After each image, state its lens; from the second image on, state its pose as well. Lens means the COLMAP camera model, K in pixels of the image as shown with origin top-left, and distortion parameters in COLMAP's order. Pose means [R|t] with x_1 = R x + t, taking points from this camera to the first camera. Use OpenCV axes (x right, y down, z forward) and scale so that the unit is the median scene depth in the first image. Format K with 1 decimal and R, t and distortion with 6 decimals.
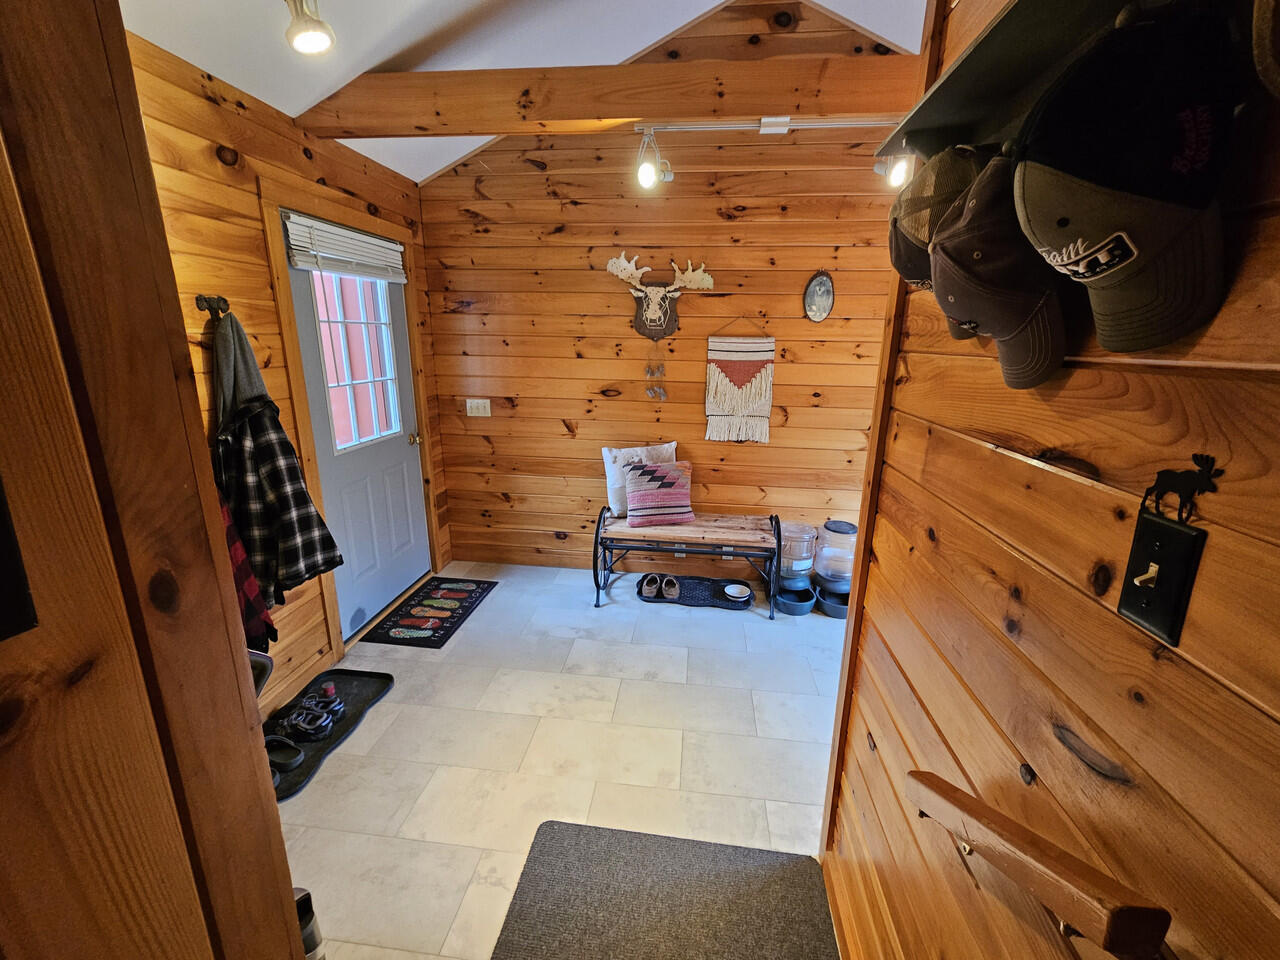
lens RADIAL K [[528.2, 0, 641.8], [0, 528.2, 477.0], [0, 0, 1]] dist [0.000001, 0.000149]
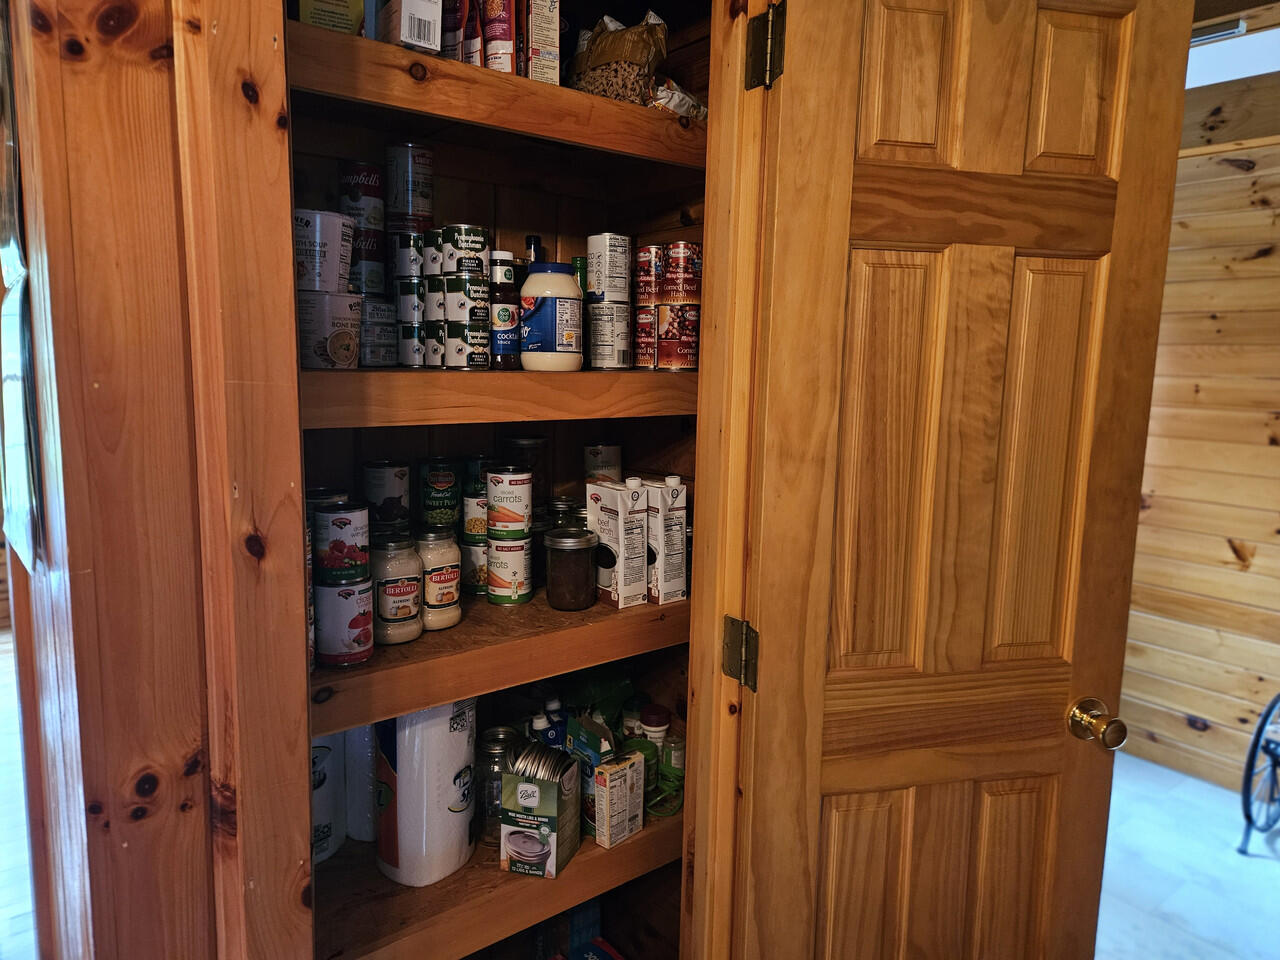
lens RADIAL K [[853.9, 0, 642.6], [0, 853.9, 473.5], [0, 0, 1]] dist [0.007997, 0.003481]
pose [[0.697699, 0.098760, -0.709551, 0.083615], [-0.198511, 0.978320, -0.059026, 0.014732], [0.688338, 0.182036, 0.702177, -0.216013]]
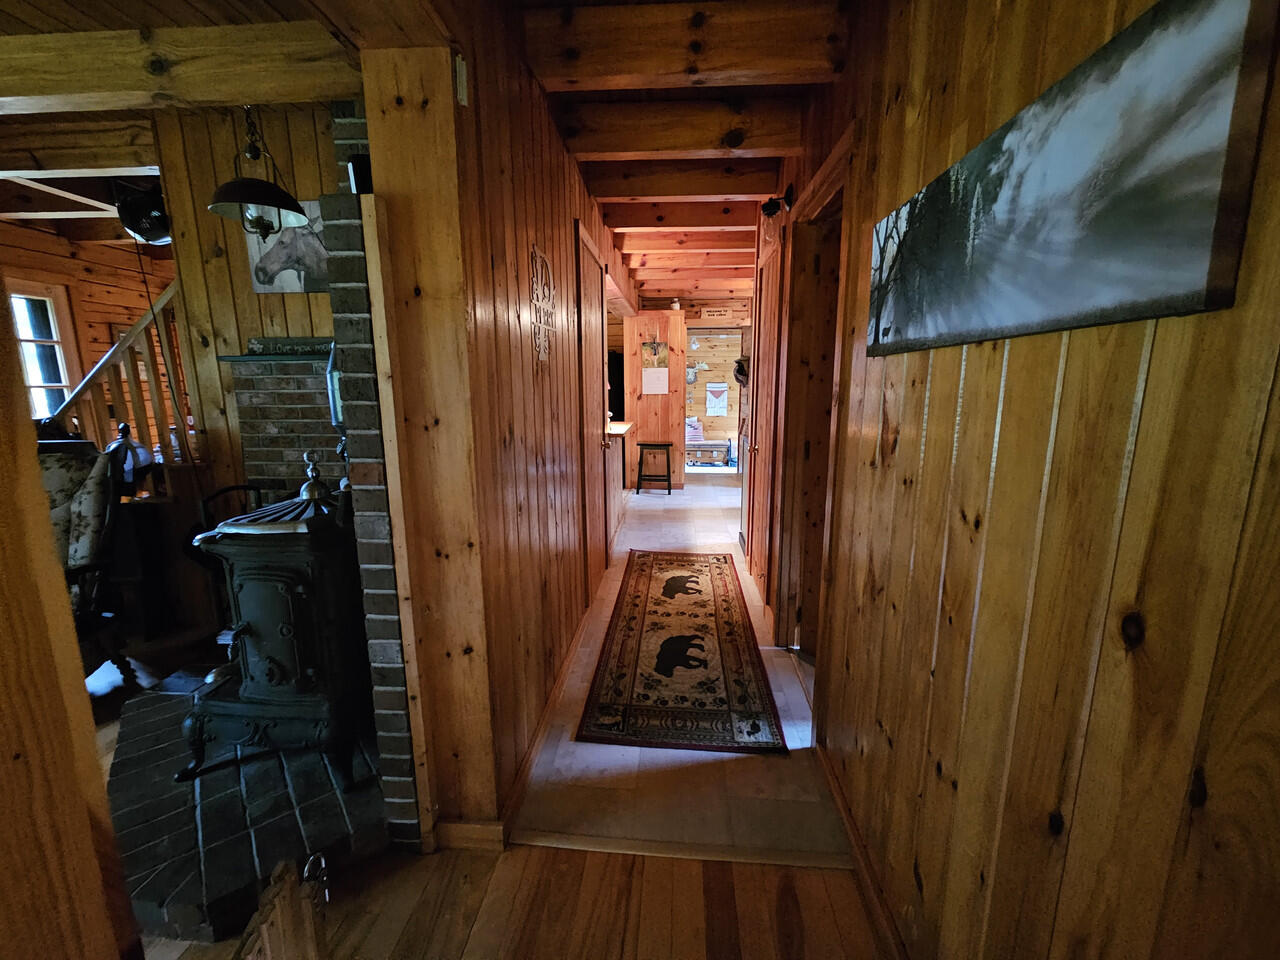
lens RADIAL K [[528.2, 0, 640.2], [0, 528.2, 478.9], [0, 0, 1]] dist [0.000001, 0.000149]
pose [[0.999169, -0.025290, 0.031978, -0.404203], [0.027620, 0.996827, -0.074648, 0.556698], [-0.029989, 0.075469, 0.996697, -2.194843]]
